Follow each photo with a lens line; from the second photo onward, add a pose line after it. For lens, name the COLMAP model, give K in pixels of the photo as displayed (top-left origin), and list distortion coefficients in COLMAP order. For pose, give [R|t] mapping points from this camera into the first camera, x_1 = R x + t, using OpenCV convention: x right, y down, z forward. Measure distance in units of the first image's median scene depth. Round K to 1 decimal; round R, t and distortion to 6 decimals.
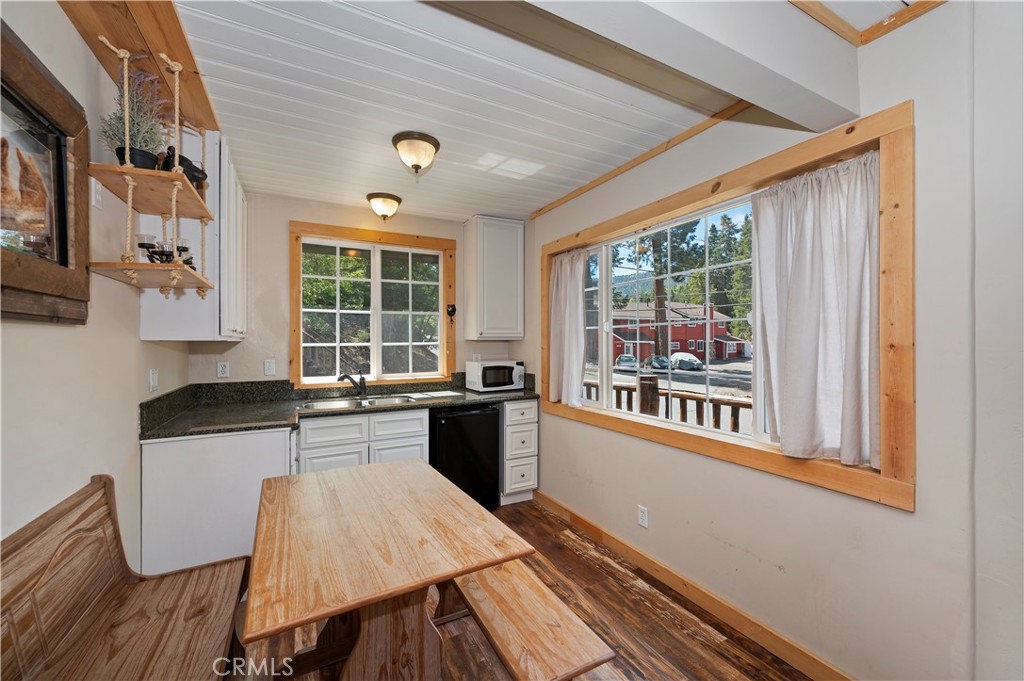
lens RADIAL K [[403.2, 0, 511.9], [0, 403.2, 342.1], [0, 0, 1]] dist [-0.001684, -0.000109]
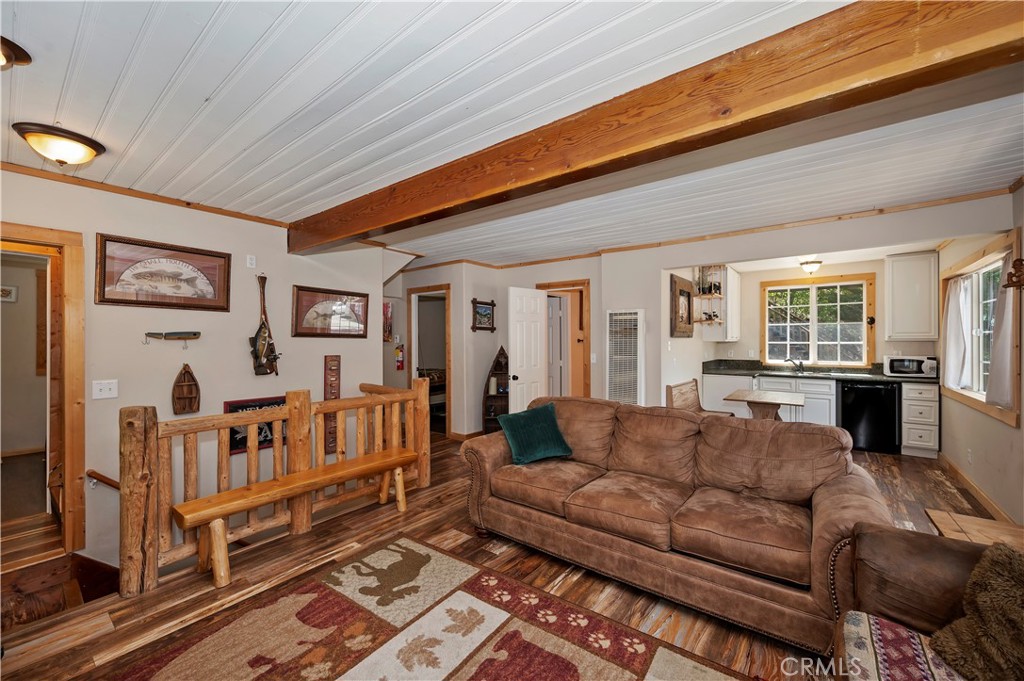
lens RADIAL K [[404.6, 0, 512.0], [0, 404.6, 340.5], [0, 0, 1]] dist [-0.000573, 0.000033]
pose [[0.405715, 0.005267, -0.913984, 0.756275], [-0.000063, 0.999984, 0.005735, -0.015737], [0.914000, -0.002270, 0.405709, -0.913368]]
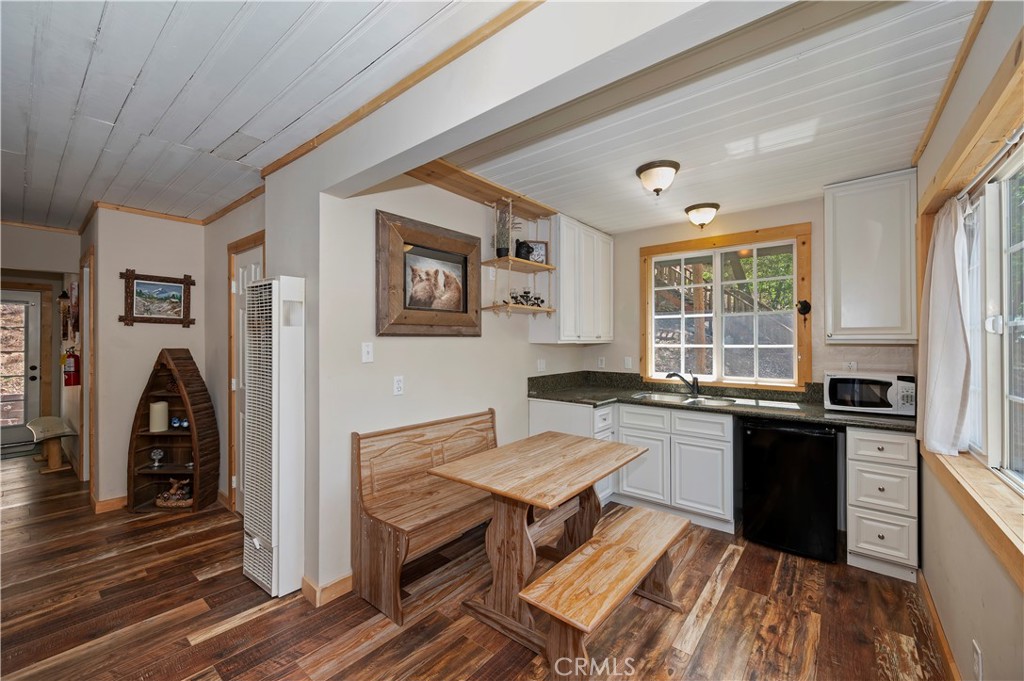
lens RADIAL K [[407.5, 0, 511.0], [0, 407.5, 336.1], [0, 0, 1]] dist [0.000031, -0.000365]
pose [[0.385373, -0.002613, -0.922757, 0.441282], [-0.002986, 0.999987, -0.004079, -0.015290], [0.922756, 0.004327, 0.385360, 0.128411]]
